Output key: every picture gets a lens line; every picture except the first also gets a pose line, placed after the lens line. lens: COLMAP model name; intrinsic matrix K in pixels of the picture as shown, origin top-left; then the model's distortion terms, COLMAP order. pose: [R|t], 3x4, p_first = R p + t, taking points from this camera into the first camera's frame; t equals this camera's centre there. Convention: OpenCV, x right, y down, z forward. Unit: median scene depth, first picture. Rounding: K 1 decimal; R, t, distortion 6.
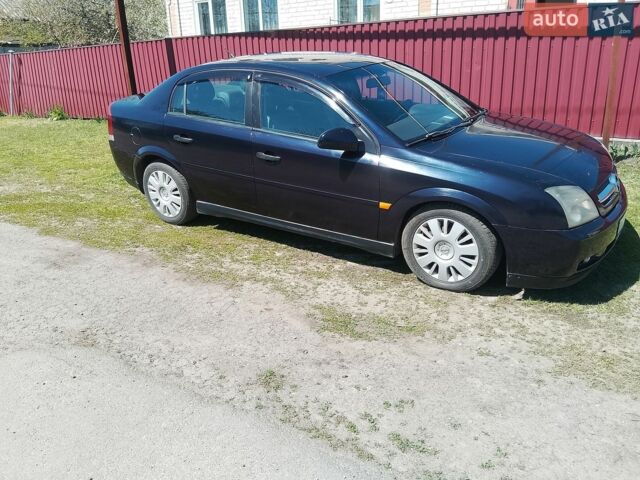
lens RADIAL K [[494.4, 0, 320.0], [0, 494.4, 240.0], [0, 0, 1]] dist [0.106401, -0.212390]
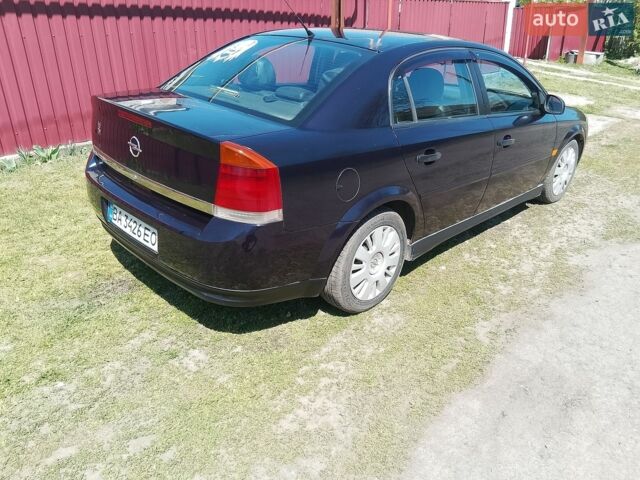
lens RADIAL K [[496.1, 0, 320.0], [0, 496.1, 240.0], [0, 0, 1]] dist [0.059145, -0.100265]
pose [[0.190077, -0.374297, 0.907619, -1.056043], [0.344908, 0.891004, 0.295213, -0.393841], [-0.919189, 0.256932, 0.298457, 1.067404]]
